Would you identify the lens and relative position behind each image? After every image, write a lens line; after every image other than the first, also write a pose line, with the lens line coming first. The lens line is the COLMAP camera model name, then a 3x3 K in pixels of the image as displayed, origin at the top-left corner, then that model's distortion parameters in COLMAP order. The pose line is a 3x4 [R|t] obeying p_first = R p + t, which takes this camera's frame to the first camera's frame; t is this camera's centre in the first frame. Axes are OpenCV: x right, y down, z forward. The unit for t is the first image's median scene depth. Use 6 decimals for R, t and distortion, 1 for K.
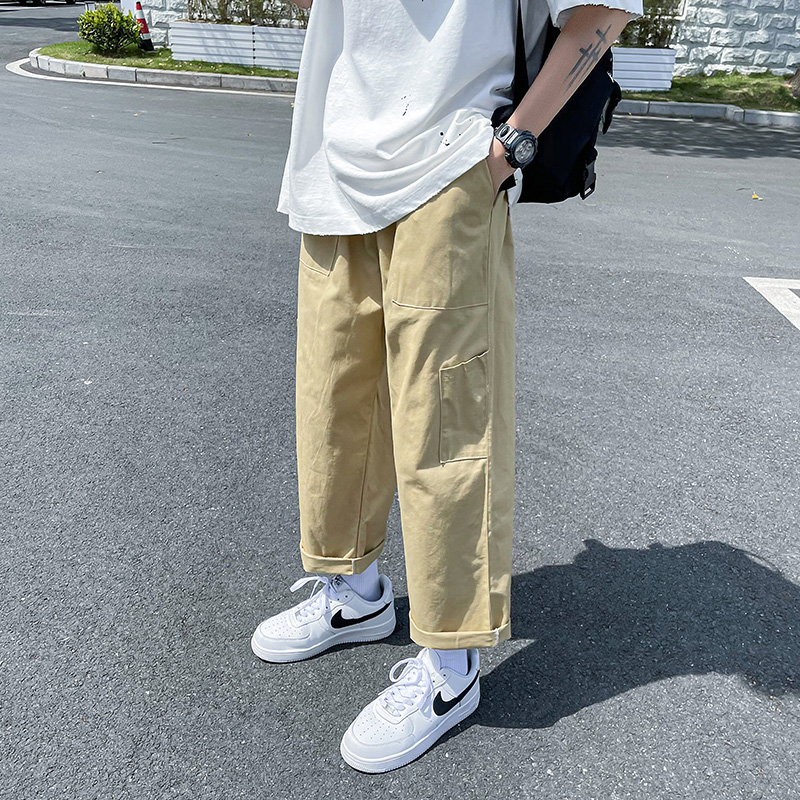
lens RADIAL K [[740.9, 0, 336.8], [0, 740.9, 399.2], [0, 0, 1]] dist [0.023881, -0.005324]
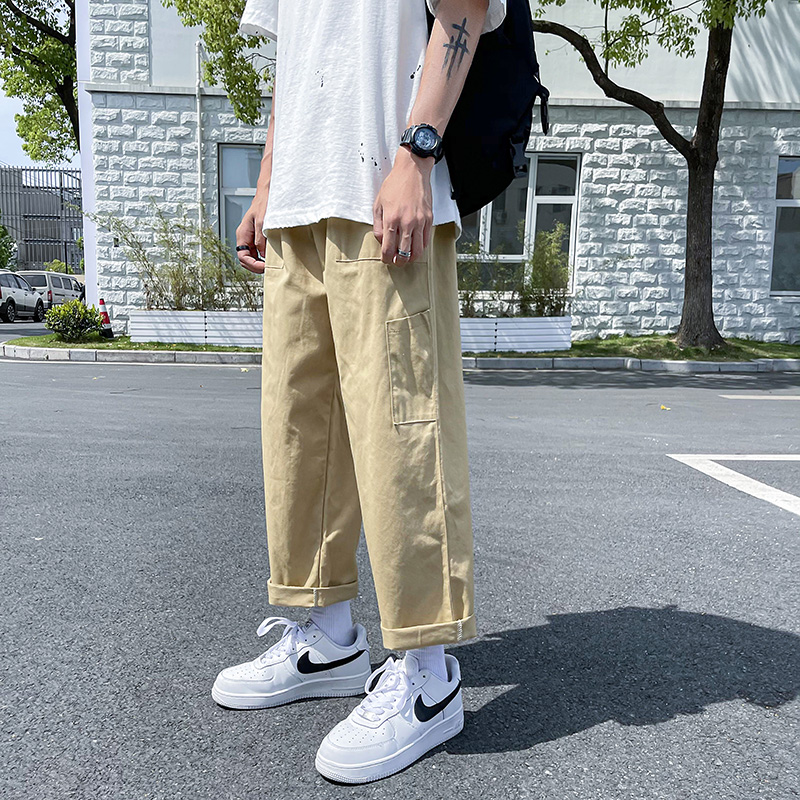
lens RADIAL K [[740.9, 0, 336.8], [0, 740.9, 399.2], [0, 0, 1]] dist [0.023881, -0.005324]
pose [[0.996213, -0.044362, 0.074784, -0.006419], [0.069426, 0.923626, -0.376954, 0.155011], [-0.052350, 0.380718, 0.923208, 0.003162]]
